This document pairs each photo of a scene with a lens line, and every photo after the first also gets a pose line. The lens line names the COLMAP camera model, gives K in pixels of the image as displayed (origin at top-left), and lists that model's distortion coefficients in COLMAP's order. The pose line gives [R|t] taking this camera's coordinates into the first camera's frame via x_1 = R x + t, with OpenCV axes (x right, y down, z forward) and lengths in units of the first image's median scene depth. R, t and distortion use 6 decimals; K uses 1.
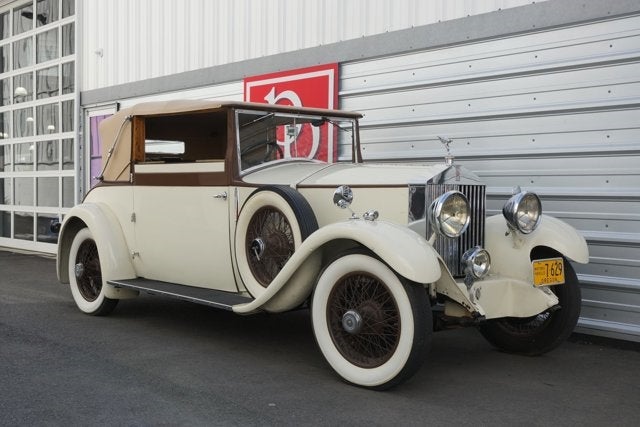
lens RADIAL K [[961.3, 0, 320.0], [0, 961.3, 213.5], [0, 0, 1]] dist [0.054004, 0.055798]
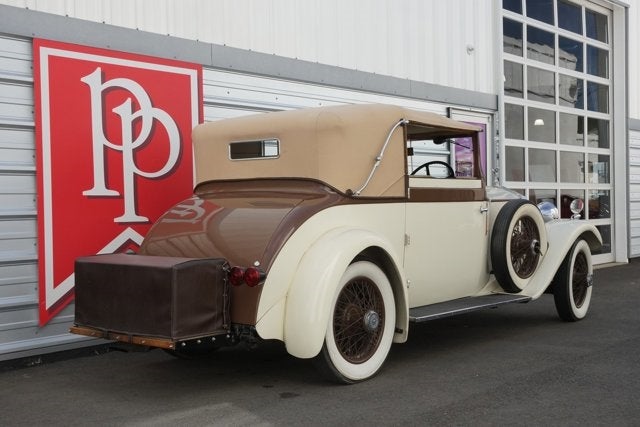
lens RADIAL K [[826.7, 0, 320.0], [0, 826.7, 213.5], [0, 0, 1]] dist [0.147096, 0.011570]
pose [[-0.199354, -0.019981, 0.979724, -0.692983], [0.033121, 0.999083, 0.027115, -0.032165], [-0.979368, 0.037855, -0.198510, 0.949882]]
